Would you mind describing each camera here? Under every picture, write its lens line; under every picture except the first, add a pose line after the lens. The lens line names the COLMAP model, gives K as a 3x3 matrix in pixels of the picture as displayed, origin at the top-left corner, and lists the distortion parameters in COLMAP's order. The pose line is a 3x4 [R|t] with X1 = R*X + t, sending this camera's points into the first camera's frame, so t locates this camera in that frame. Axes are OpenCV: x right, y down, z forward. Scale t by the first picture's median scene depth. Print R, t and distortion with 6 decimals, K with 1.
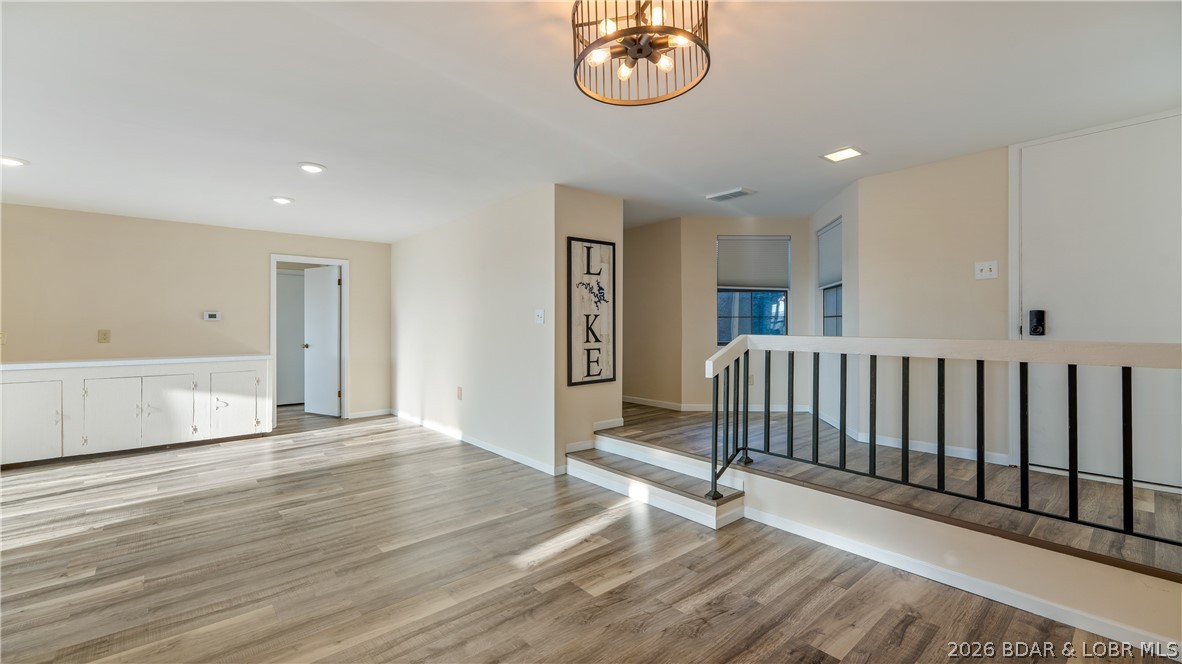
lens RADIAL K [[483.7, 0, 591.1], [0, 483.7, 343.0], [0, 0, 1]] dist [0.015310, -0.002638]
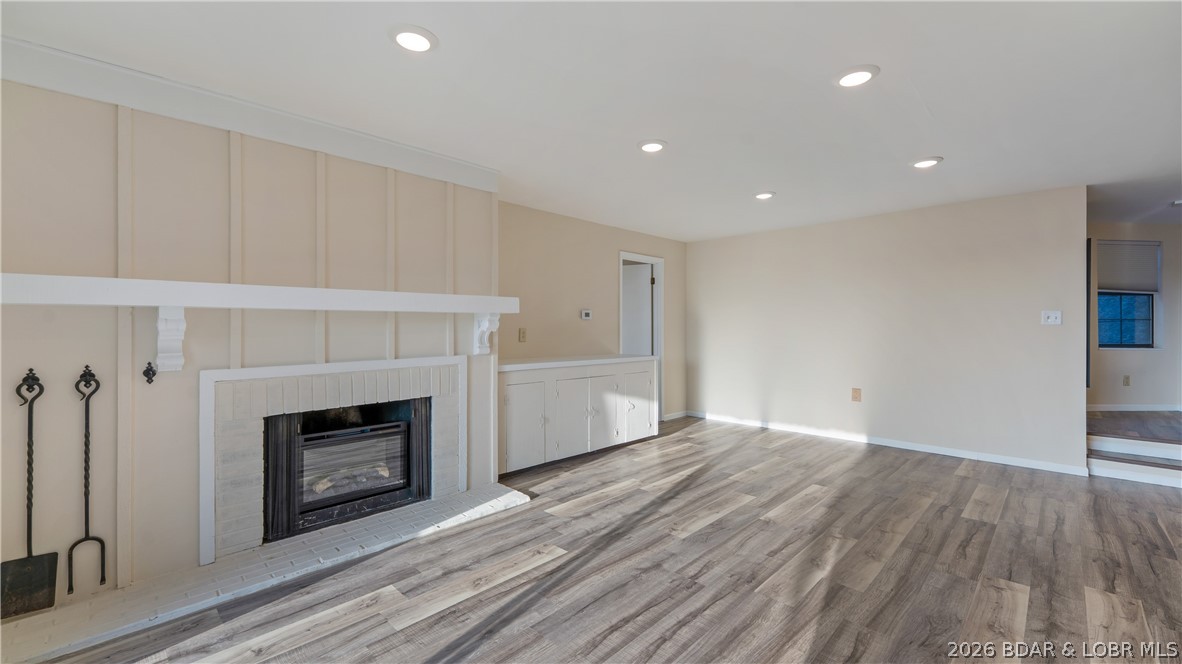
lens RADIAL K [[483.7, 0, 587.6], [0, 483.7, 324.1], [0, 0, 1]] dist [0.015310, -0.002638]
pose [[0.995641, 0.006634, 0.093031, -0.993120], [-0.002349, 0.998935, -0.046088, 0.008710], [-0.093238, 0.045668, 0.994596, 0.063959]]
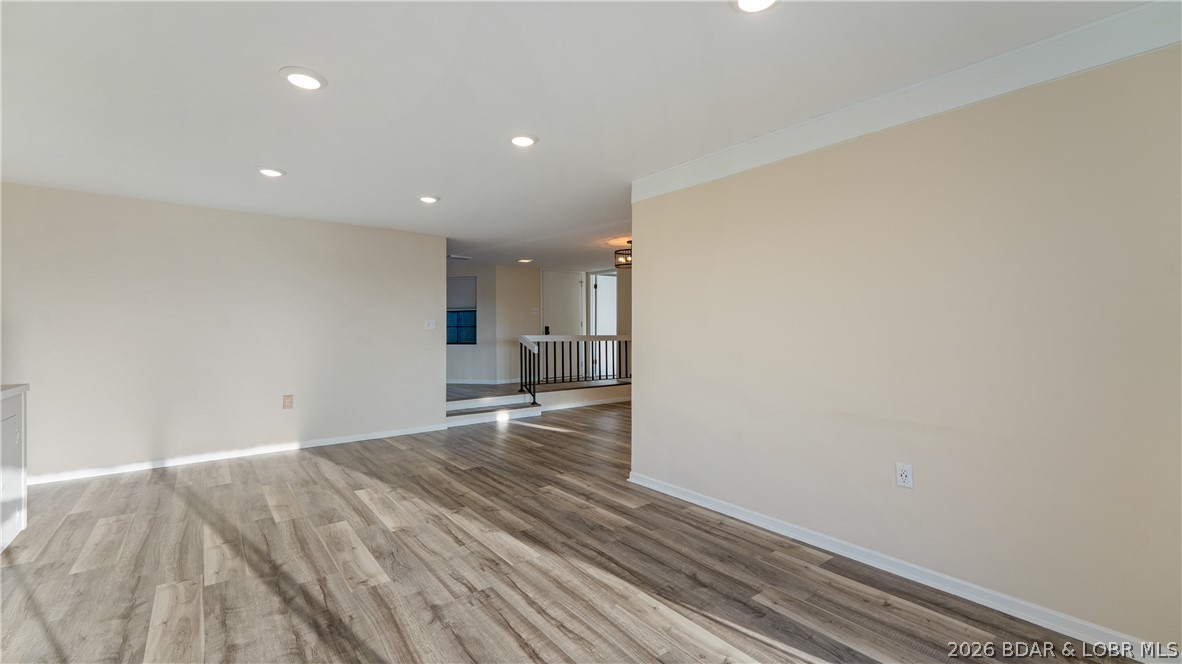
lens RADIAL K [[483.7, 0, 583.7], [0, 483.7, 329.6], [0, 0, 1]] dist [0.015310, -0.002638]
pose [[0.039286, 0.008446, 0.999192, -1.308813], [0.041979, 0.999068, -0.010096, -0.002837], [-0.998346, 0.042341, 0.038895, 0.414037]]
